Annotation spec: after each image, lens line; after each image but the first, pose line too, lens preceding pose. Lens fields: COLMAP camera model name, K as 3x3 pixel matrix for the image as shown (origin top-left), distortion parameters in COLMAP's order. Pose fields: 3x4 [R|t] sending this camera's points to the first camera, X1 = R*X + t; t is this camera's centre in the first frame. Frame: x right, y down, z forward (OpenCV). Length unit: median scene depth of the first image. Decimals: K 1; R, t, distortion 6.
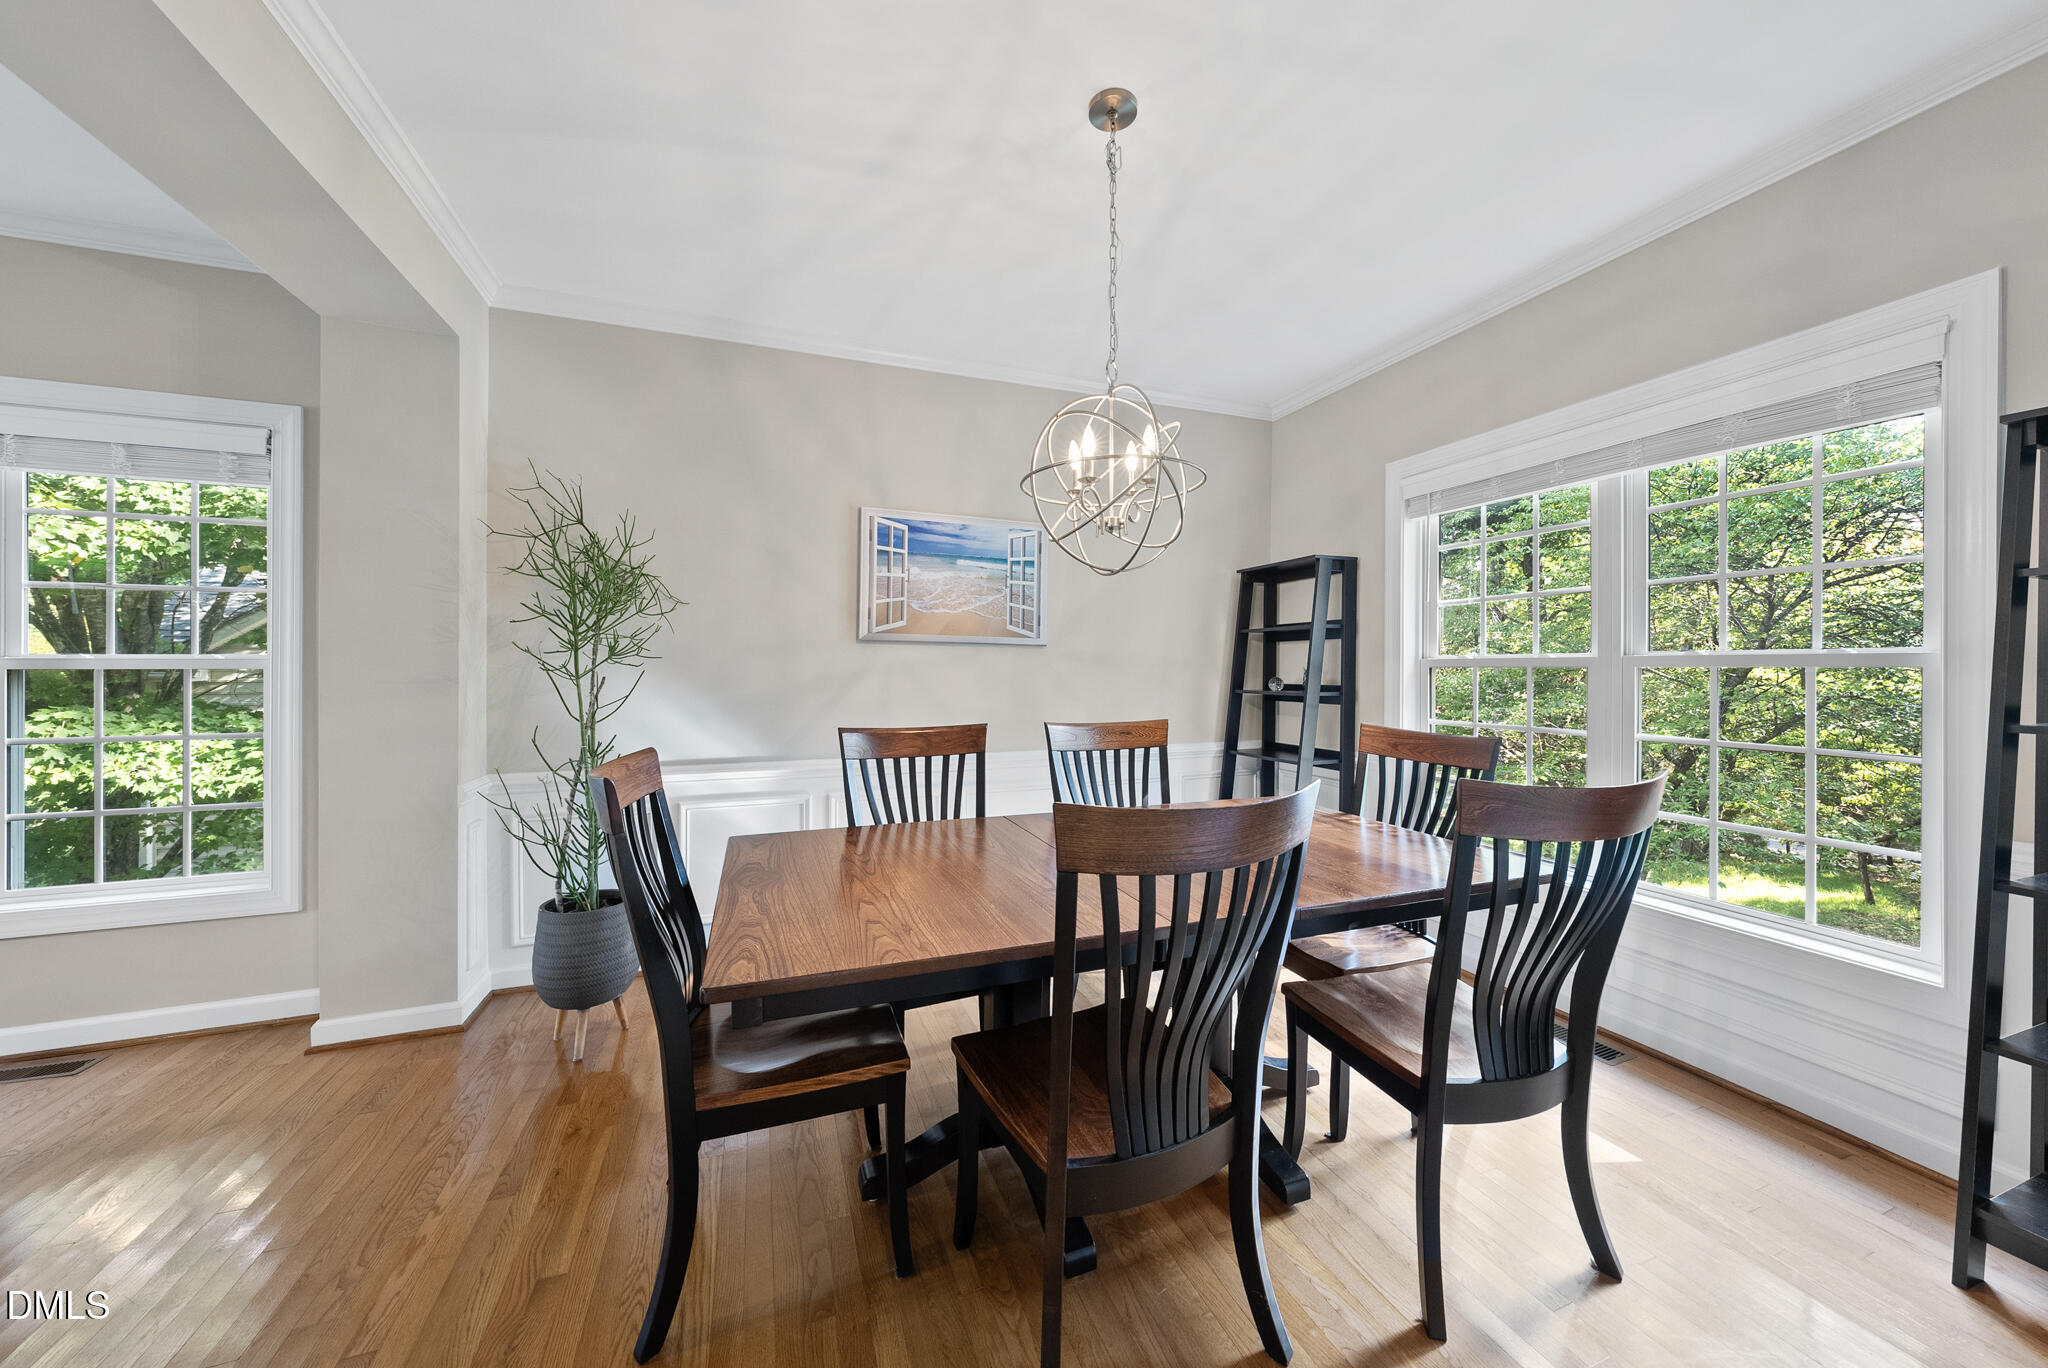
lens RADIAL K [[702.6, 0, 1287.7], [0, 702.6, 666.3], [0, 0, 1]] dist [0.000212, 0.000120]
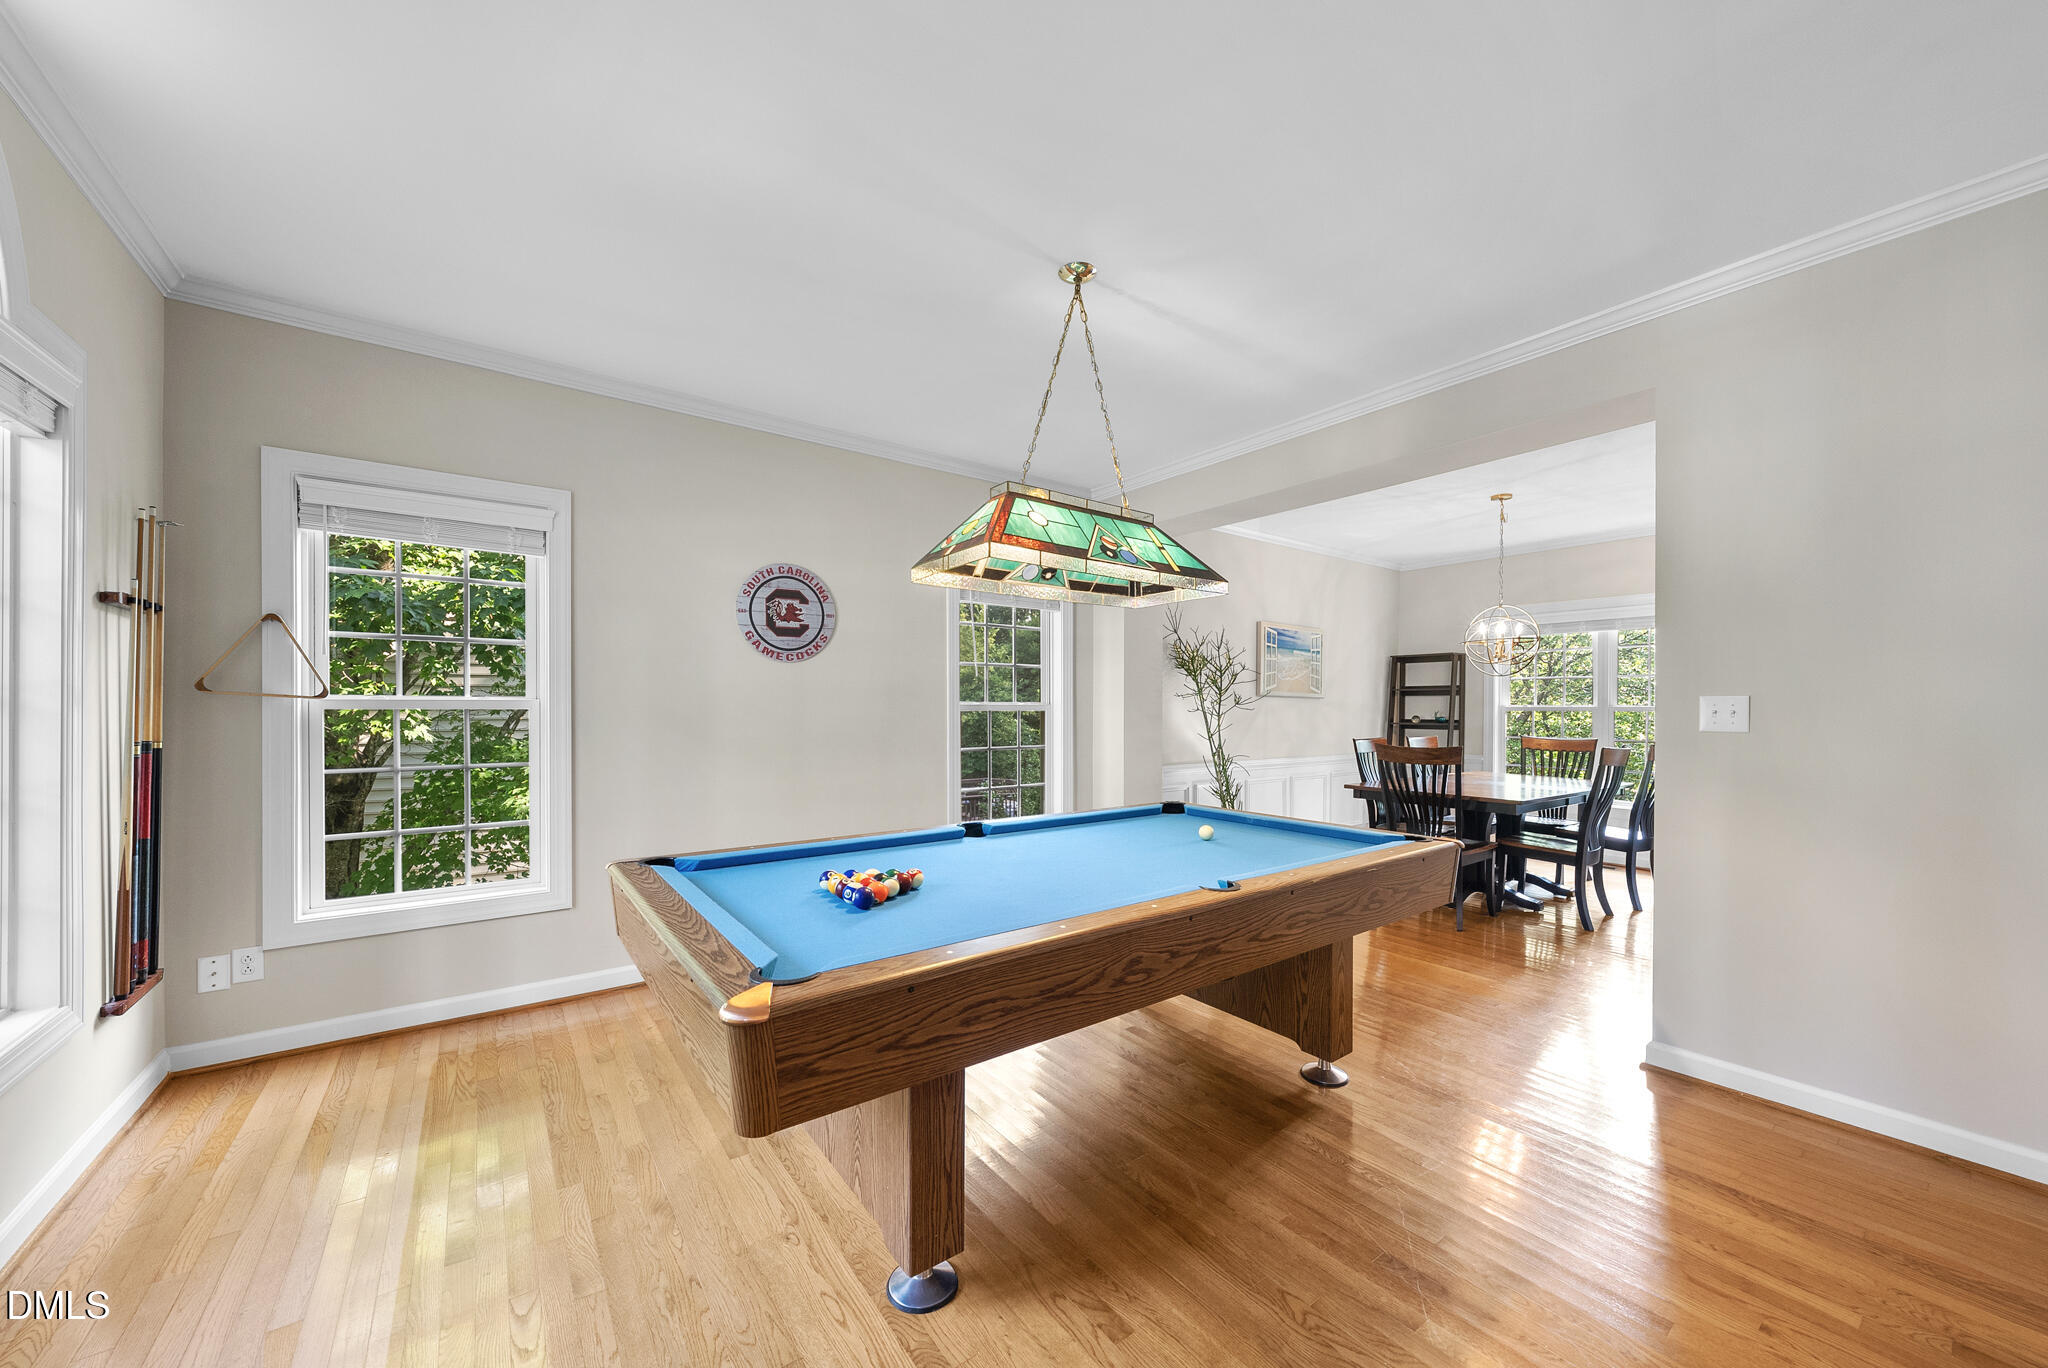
lens RADIAL K [[729.6, 0, 1016.1], [0, 729.6, 712.2], [0, 0, 1]] dist [-0.000688, -0.000047]
pose [[0.973827, 0.002060, 0.227283, -1.463495], [-0.003555, 0.999975, 0.006170, -0.001282], [-0.227265, -0.006816, 0.973809, -0.620447]]
